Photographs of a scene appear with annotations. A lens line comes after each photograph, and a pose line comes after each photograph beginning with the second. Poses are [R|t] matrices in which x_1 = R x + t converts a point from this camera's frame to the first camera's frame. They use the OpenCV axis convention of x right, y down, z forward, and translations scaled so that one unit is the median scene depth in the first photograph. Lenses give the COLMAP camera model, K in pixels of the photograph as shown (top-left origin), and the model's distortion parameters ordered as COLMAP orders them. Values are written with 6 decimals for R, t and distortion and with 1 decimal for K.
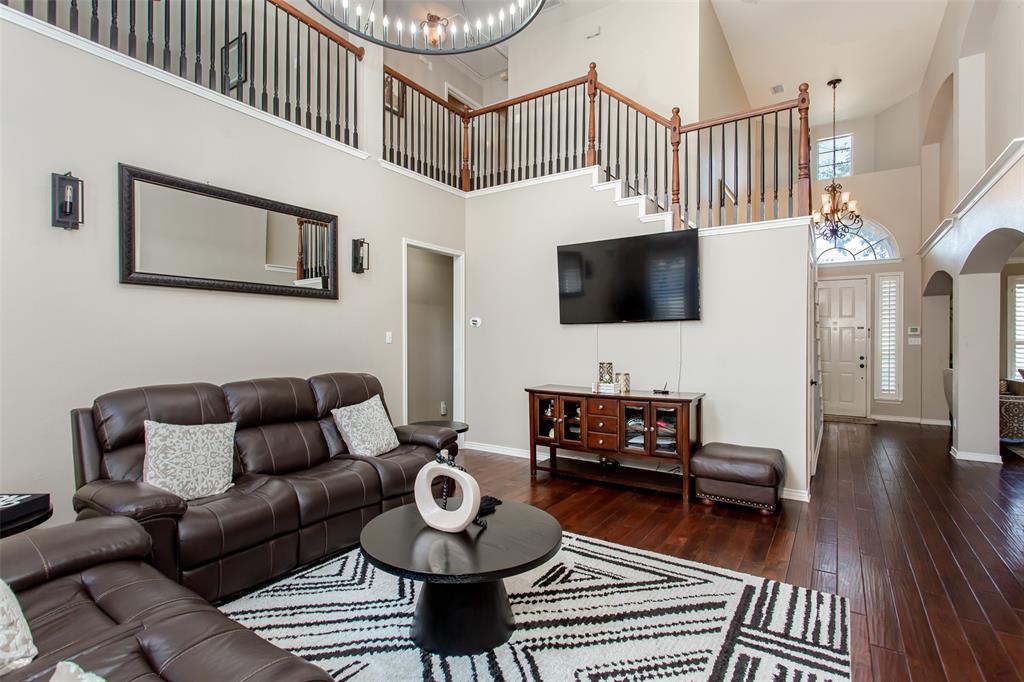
lens RADIAL K [[496.2, 0, 514.4], [0, 496.2, 337.2], [0, 0, 1]] dist [-0.001551, -0.001682]
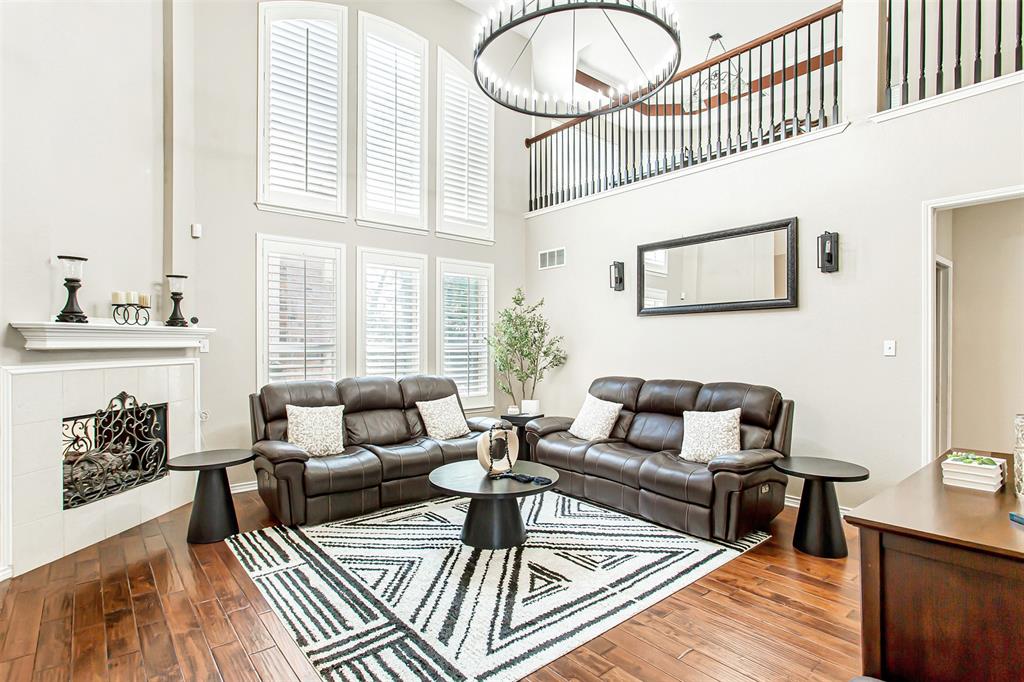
lens RADIAL K [[515.7, 0, 506.2], [0, 515.7, 345.4], [0, 0, 1]] dist [-0.019438, 0.000512]
pose [[-0.297950, -0.000259, -0.954581, 0.797571], [0.001142, 0.999999, -0.000627, -0.004716], [0.954581, -0.001277, -0.297950, 0.861136]]
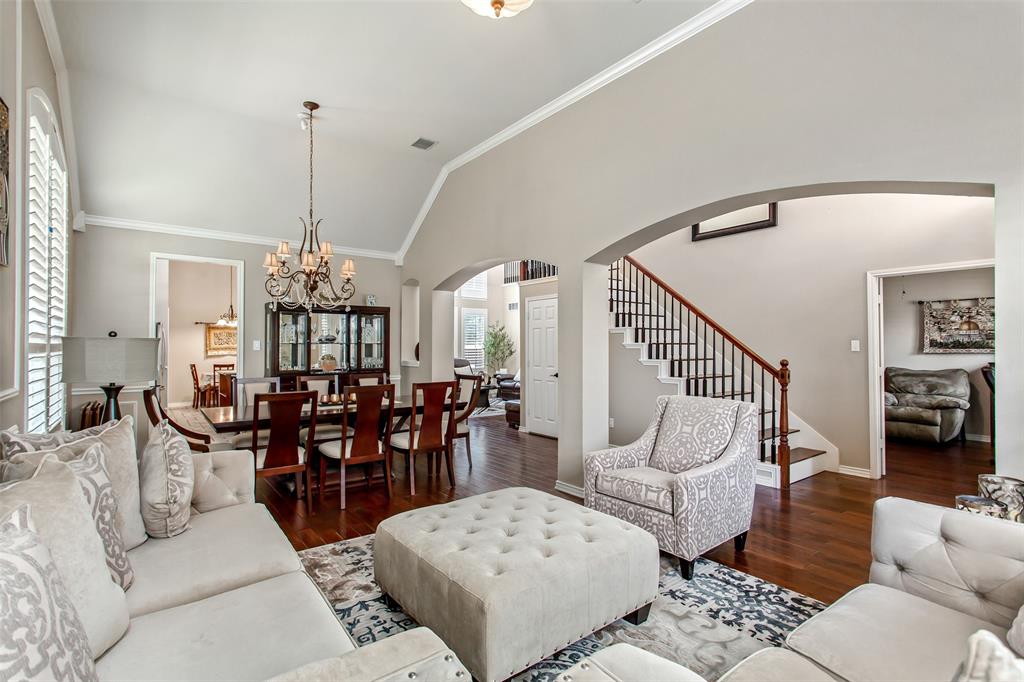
lens RADIAL K [[496.2, 0, 516.9], [0, 496.2, 337.9], [0, 0, 1]] dist [-0.001551, -0.001682]
pose [[-0.299232, -0.015148, -0.954060, 3.221370], [0.004772, 0.999838, -0.017371, -0.000303], [0.954168, -0.009750, -0.299111, 1.880743]]
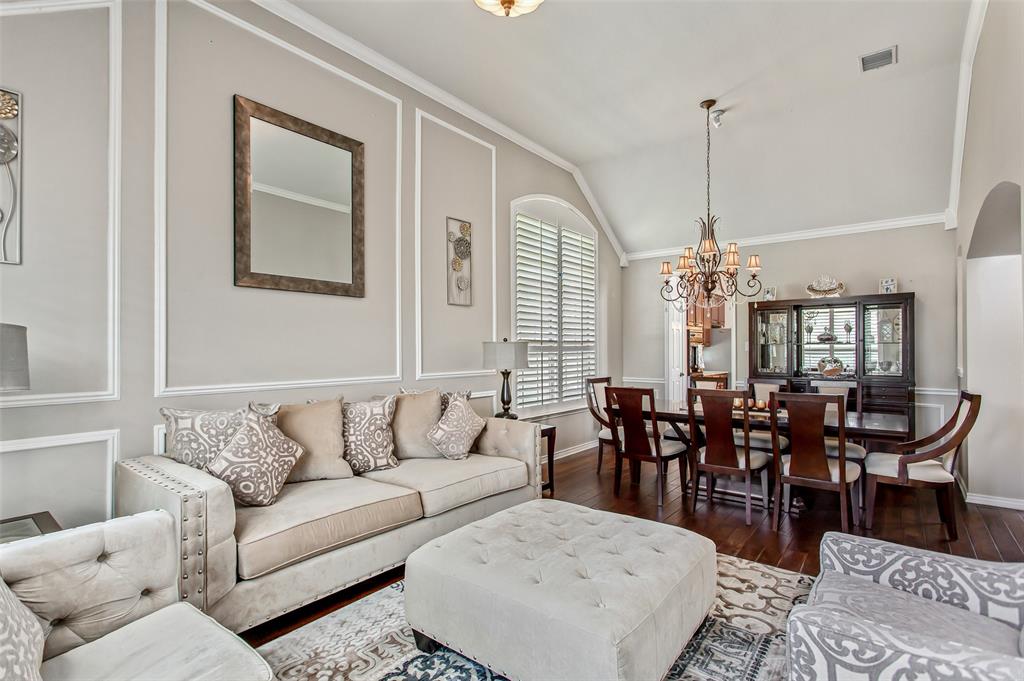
lens RADIAL K [[496.2, 0, 501.6], [0, 496.2, 346.2], [0, 0, 1]] dist [-0.001551, -0.001682]
pose [[-0.995889, 0.003886, 0.090493, 2.396076], [0.003071, 0.999953, -0.009150, 0.006149], [-0.090525, -0.008835, -0.995855, 2.420405]]
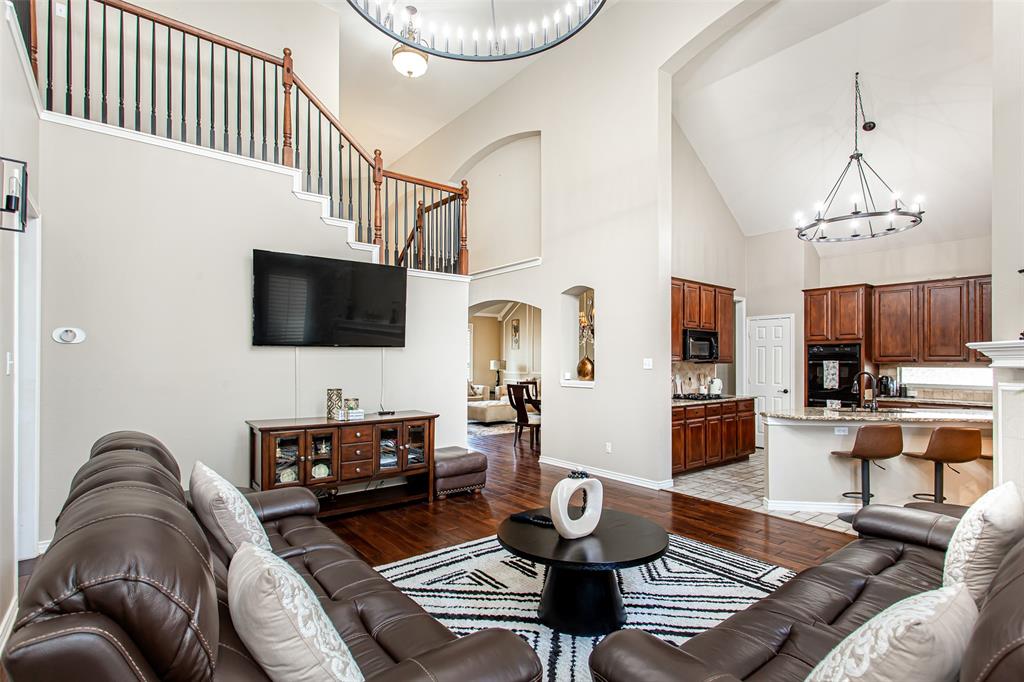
lens RADIAL K [[496.2, 0, 514.1], [0, 496.2, 361.6], [0, 0, 1]] dist [-0.001551, -0.001682]
pose [[0.309244, 0.000252, 0.950983, -0.719632], [-0.006016, 0.999980, 0.001692, -0.005847], [-0.950964, -0.006244, 0.309240, 0.452733]]
